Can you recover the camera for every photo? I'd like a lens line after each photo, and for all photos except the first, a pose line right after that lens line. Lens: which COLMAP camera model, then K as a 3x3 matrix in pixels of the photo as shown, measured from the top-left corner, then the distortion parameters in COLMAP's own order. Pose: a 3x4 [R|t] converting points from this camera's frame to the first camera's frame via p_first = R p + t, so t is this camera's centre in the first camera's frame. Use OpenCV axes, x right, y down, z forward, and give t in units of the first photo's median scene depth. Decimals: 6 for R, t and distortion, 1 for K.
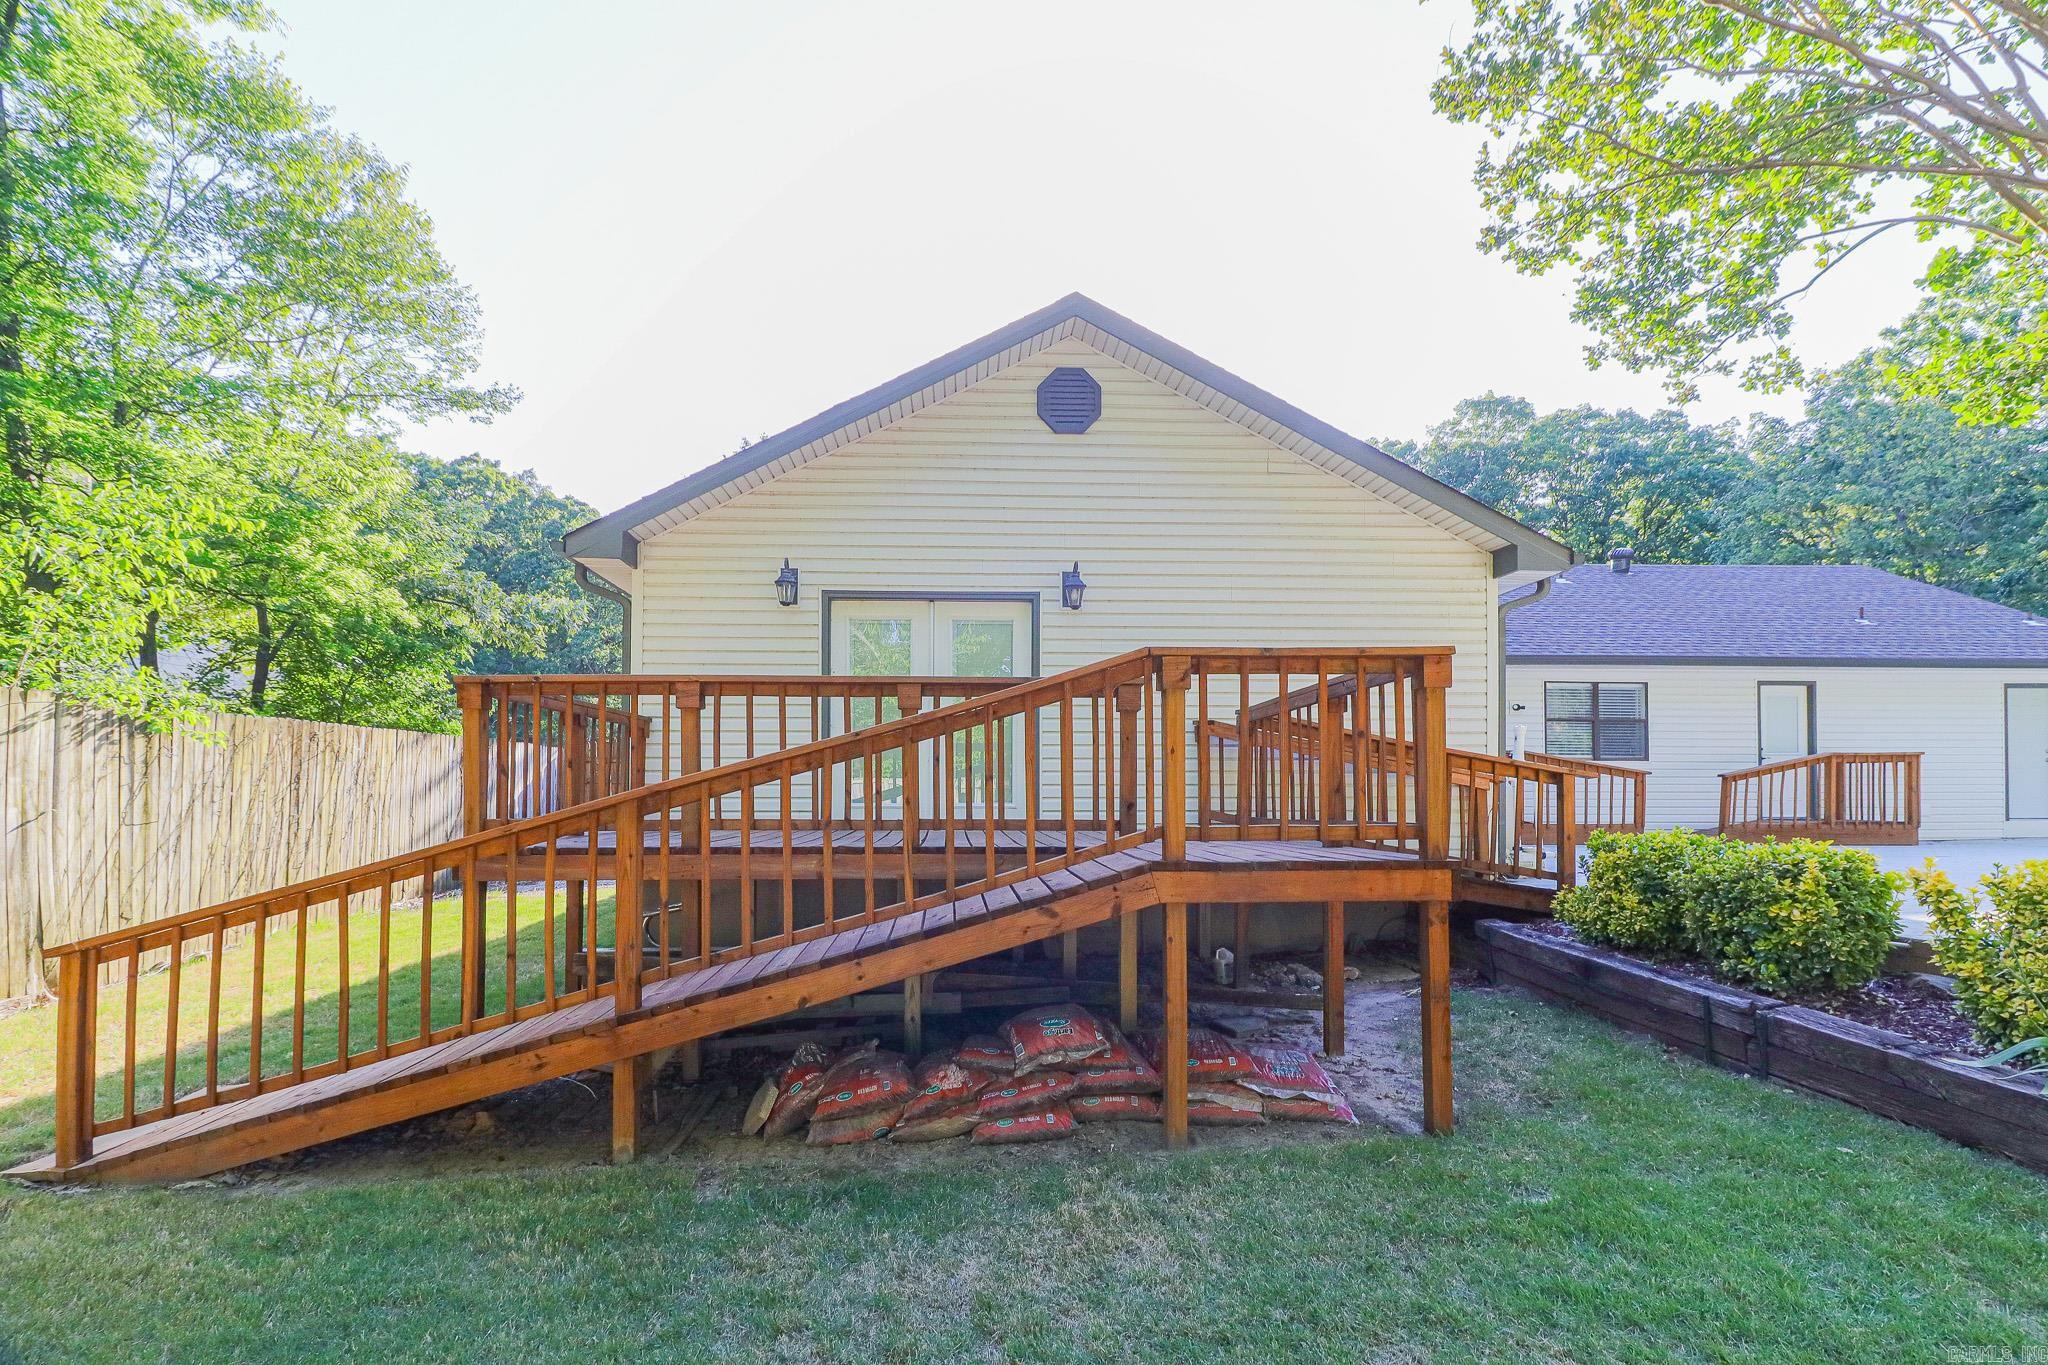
lens RADIAL K [[1210.6, 0, 1129.4], [0, 1210.6, 680.4], [0, 0, 1]] dist [0.008709, 0.001565]
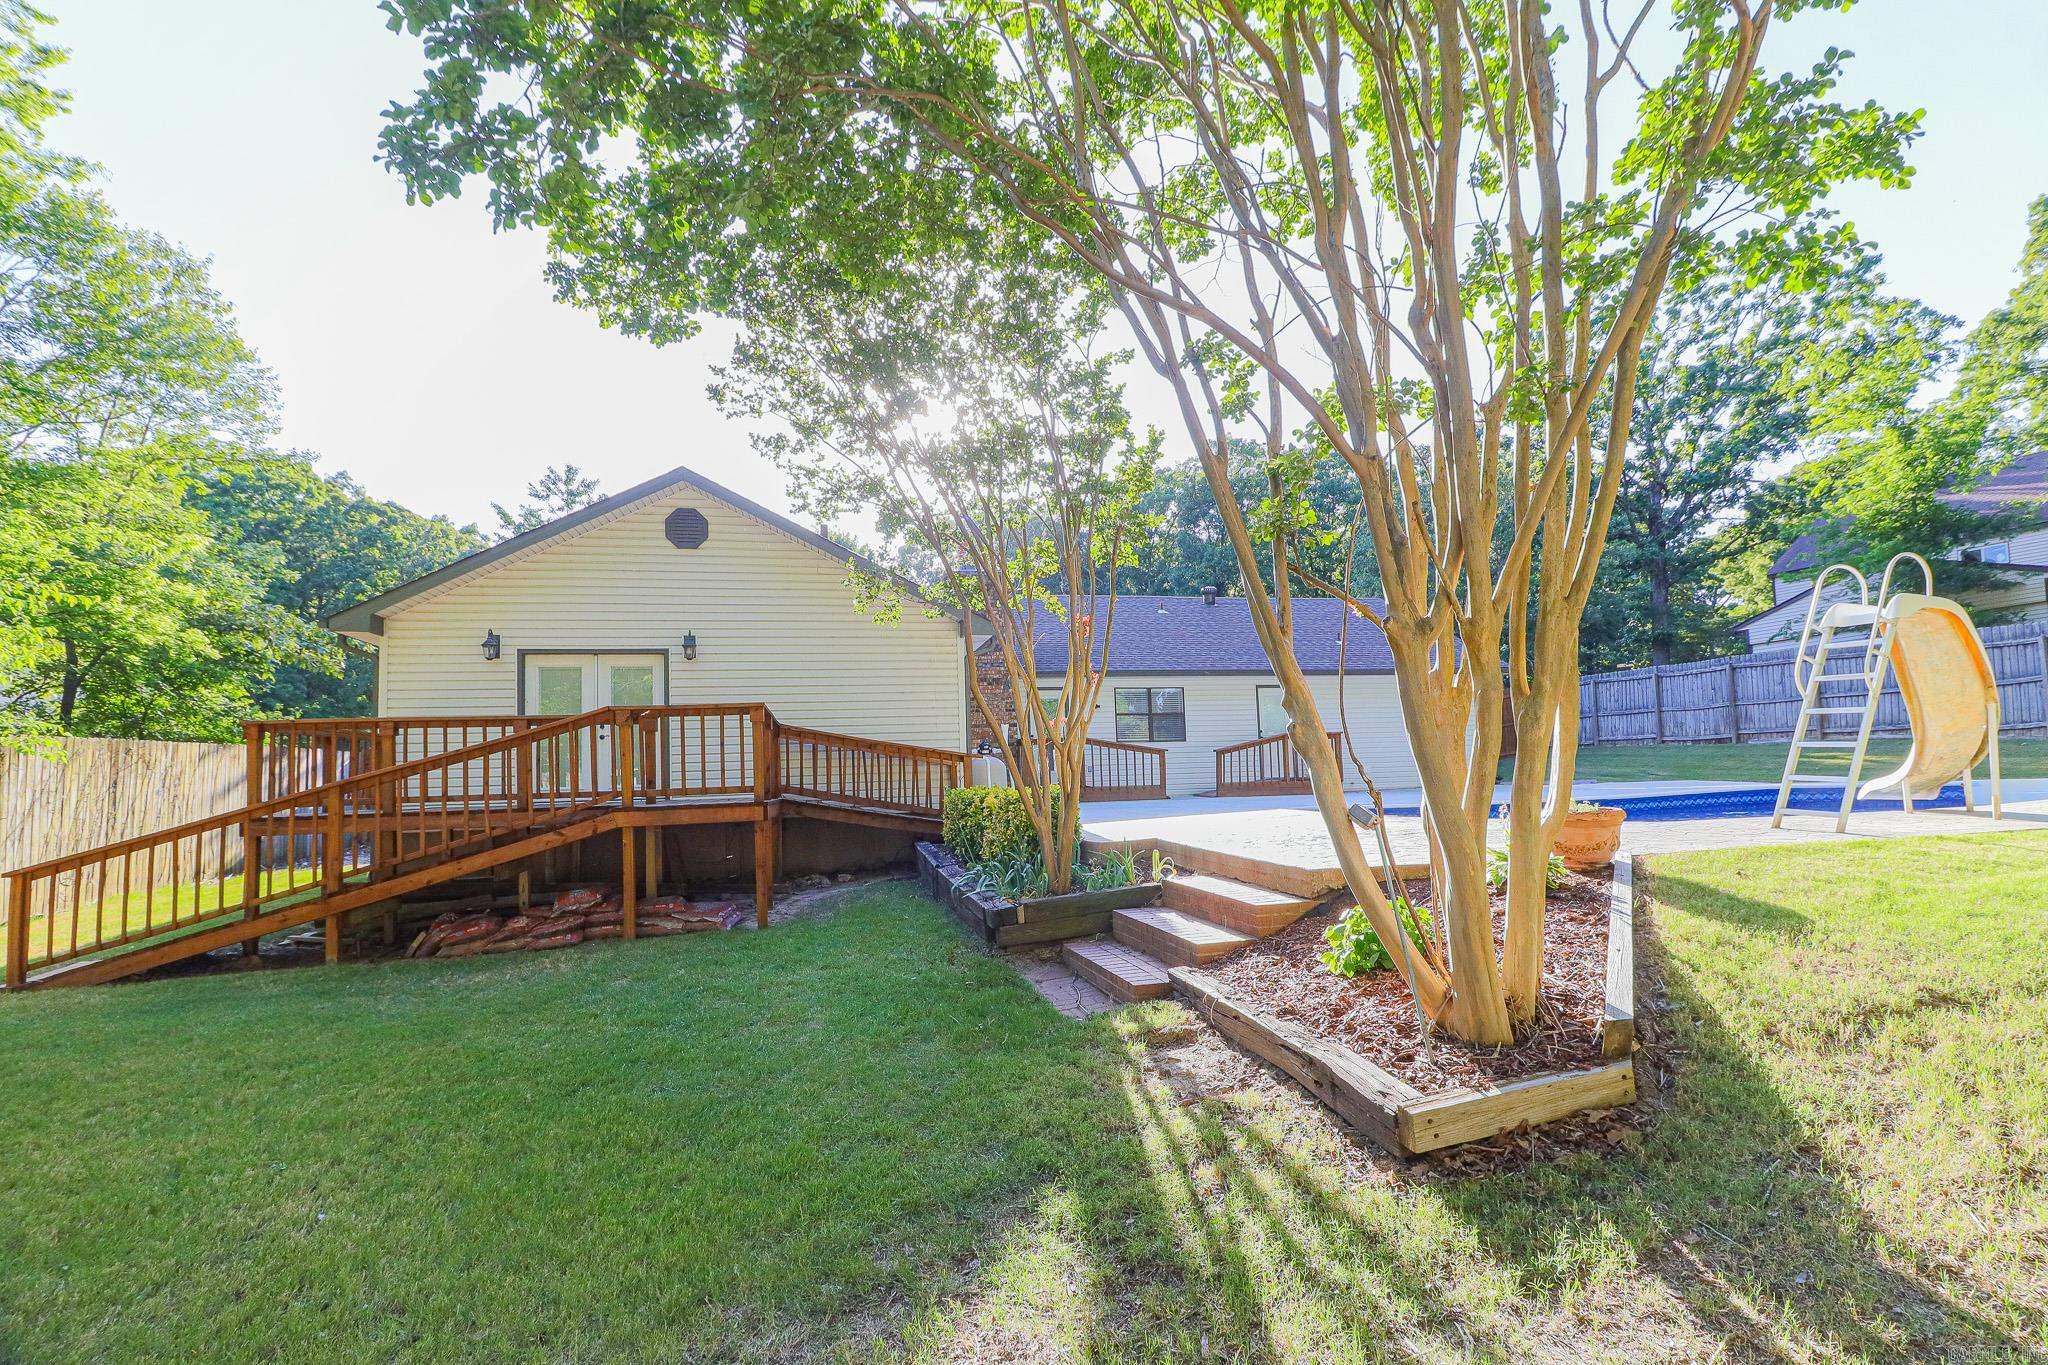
lens RADIAL K [[947.5, 0, 1035.7], [0, 947.5, 659.4], [0, 0, 1]] dist [0.001915, -0.000838]
pose [[0.983511, -0.008700, 0.180637, 0.174418], [0.013330, 0.999613, -0.024434, -0.023158], [-0.180354, 0.026439, 0.983246, -0.298454]]
